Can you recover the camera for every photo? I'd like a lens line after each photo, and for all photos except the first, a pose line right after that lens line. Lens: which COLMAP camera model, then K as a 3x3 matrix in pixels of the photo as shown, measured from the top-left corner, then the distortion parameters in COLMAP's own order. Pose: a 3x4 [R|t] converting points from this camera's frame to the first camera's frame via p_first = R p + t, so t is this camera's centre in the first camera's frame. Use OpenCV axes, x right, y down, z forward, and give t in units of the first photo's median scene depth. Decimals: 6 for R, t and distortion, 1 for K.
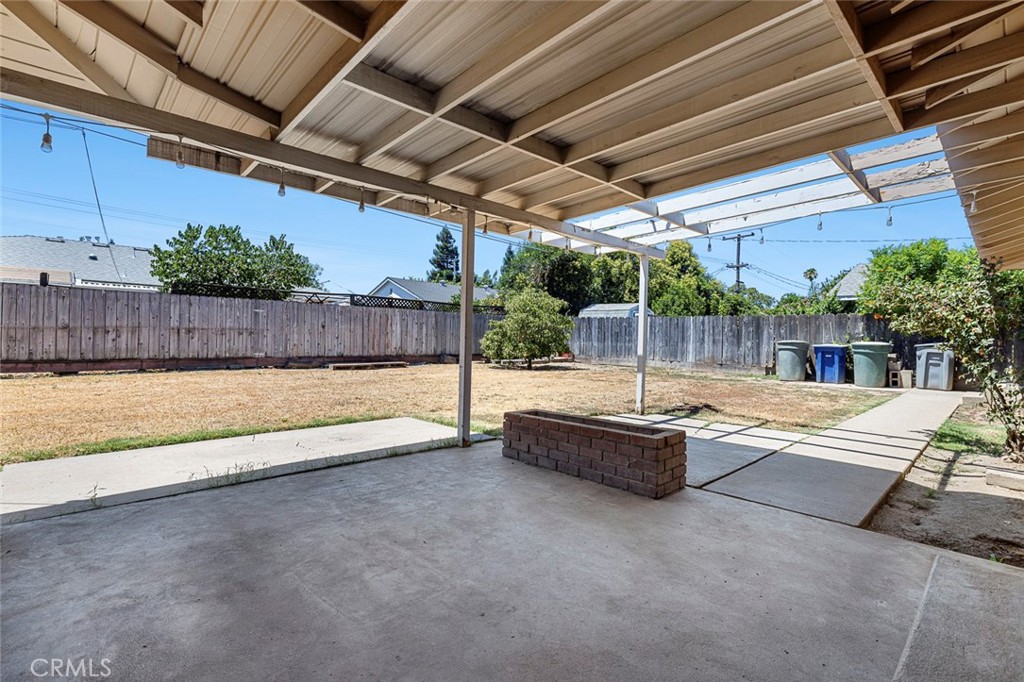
lens RADIAL K [[469.5, 0, 512.0], [0, 469.5, 341.0], [0, 0, 1]] dist [-0.004156, -0.000435]
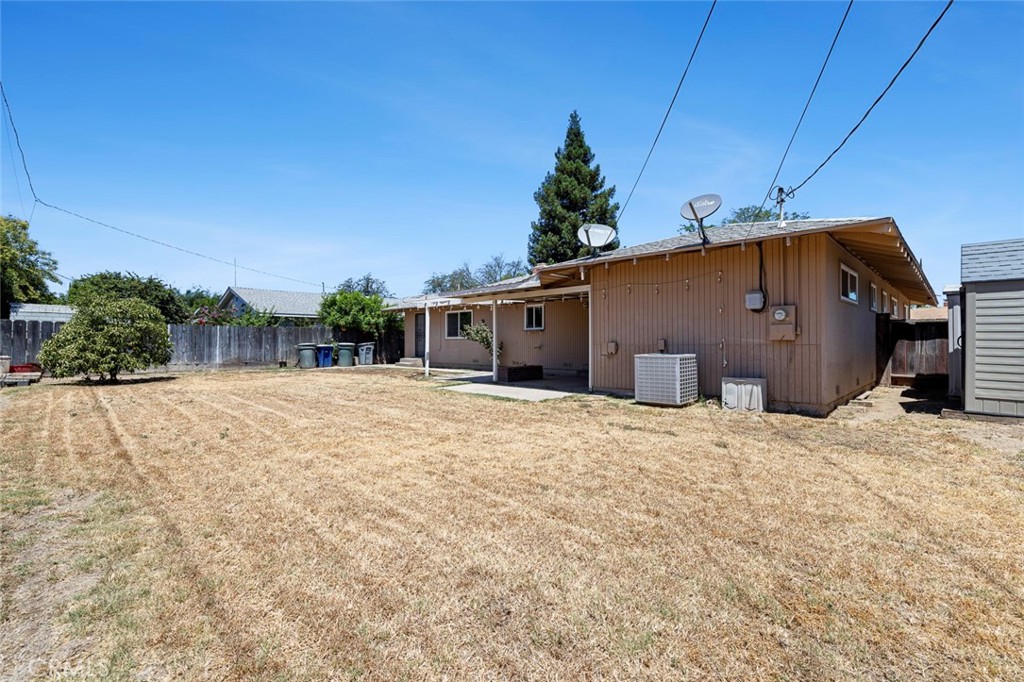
lens RADIAL K [[469.5, 0, 512.0], [0, 469.5, 341.0], [0, 0, 1]] dist [-0.004156, -0.000435]
pose [[0.006475, -0.018848, 0.999801, -0.303768], [0.019348, 0.999638, 0.018719, -0.007667], [-0.999792, 0.019223, 0.006837, 0.086638]]
